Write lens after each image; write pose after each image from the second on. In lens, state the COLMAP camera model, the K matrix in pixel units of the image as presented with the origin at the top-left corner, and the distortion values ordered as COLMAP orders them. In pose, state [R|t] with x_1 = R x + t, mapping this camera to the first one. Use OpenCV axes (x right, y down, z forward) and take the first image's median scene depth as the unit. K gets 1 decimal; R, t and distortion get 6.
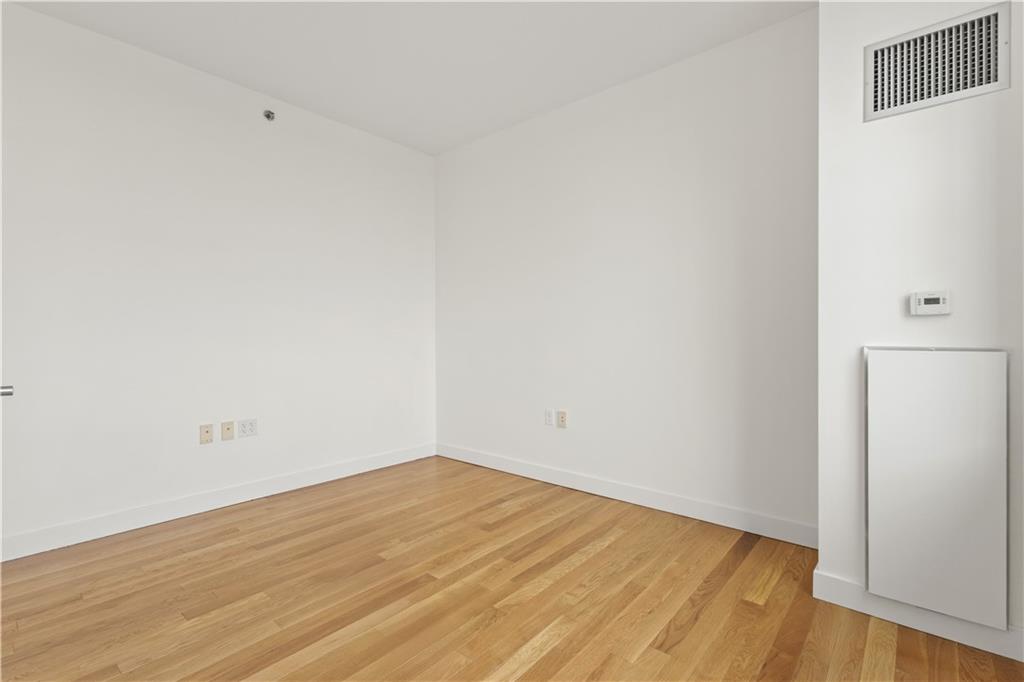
lens RADIAL K [[471.9, 0, 511.2], [0, 471.9, 337.2], [0, 0, 1]] dist [0.003935, 0.000172]
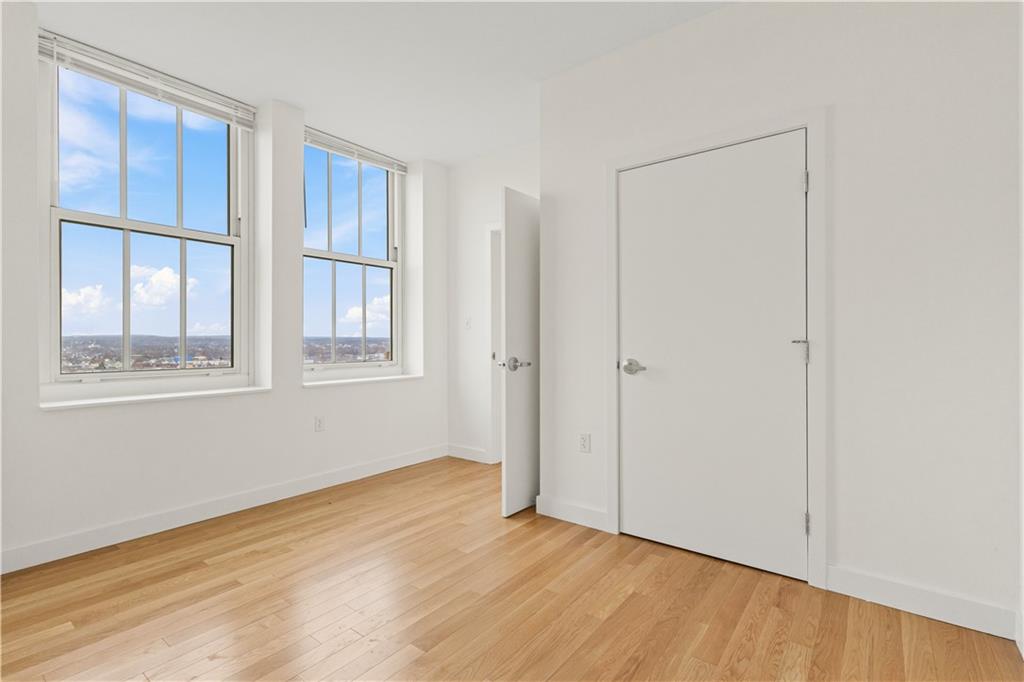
lens RADIAL K [[471.9, 0, 511.2], [0, 471.9, 337.2], [0, 0, 1]] dist [0.003935, 0.000172]
pose [[-0.998454, 0.002592, -0.055528, -0.300655], [0.002297, 0.999983, 0.005379, -0.015998], [0.055541, 0.005243, -0.998443, 1.936653]]
